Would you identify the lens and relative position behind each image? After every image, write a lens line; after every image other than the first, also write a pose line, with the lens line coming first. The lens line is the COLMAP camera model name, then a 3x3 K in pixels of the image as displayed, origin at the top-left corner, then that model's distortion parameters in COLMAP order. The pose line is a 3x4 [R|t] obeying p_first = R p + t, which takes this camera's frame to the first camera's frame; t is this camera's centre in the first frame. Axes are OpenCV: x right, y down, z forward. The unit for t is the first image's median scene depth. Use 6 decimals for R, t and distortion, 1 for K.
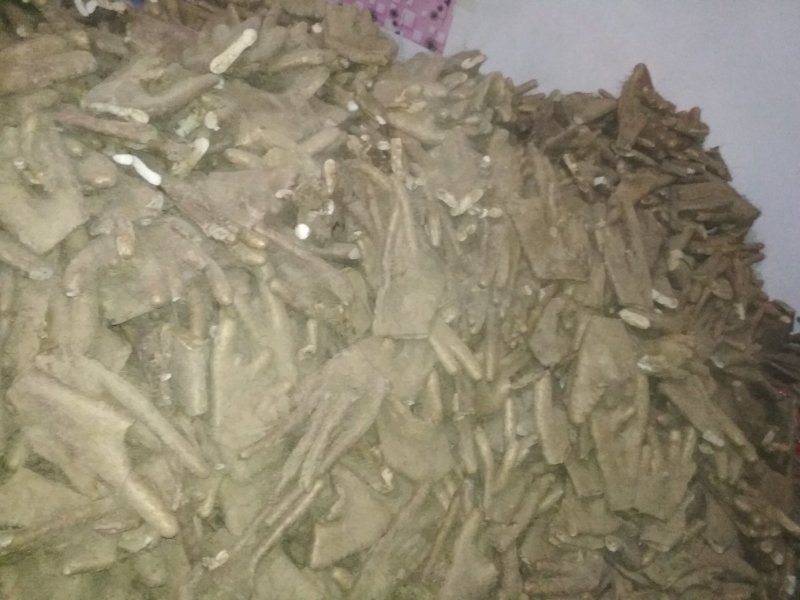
lens RADIAL K [[705.4, 0, 400.0], [0, 705.4, 300.0], [0, 0, 1]] dist [0.121365, -0.242586]
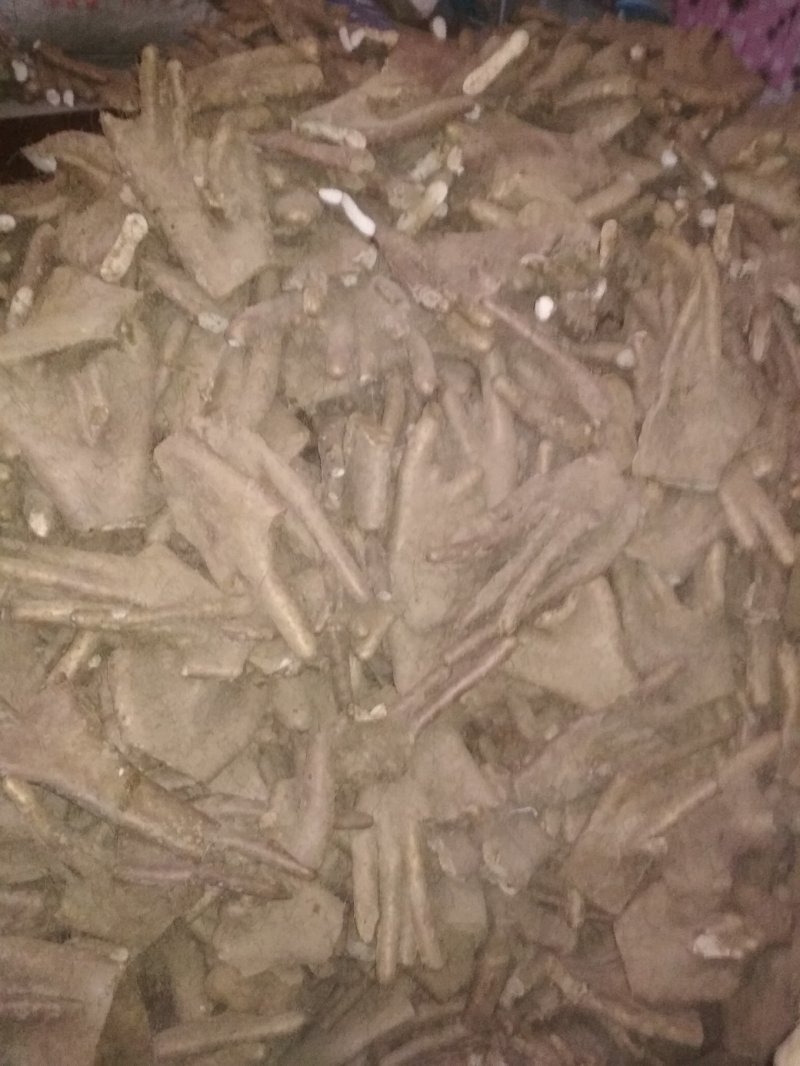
lens RADIAL K [[940.0, 0, 400.0], [0, 940.0, 533.0], [0, 0, 1]] dist [0.121365, -0.242586]
pose [[0.916779, 0.145326, -0.372018, 0.118266], [-0.136009, 0.989378, 0.051319, 0.098718], [0.375524, 0.003550, 0.926806, 0.051305]]
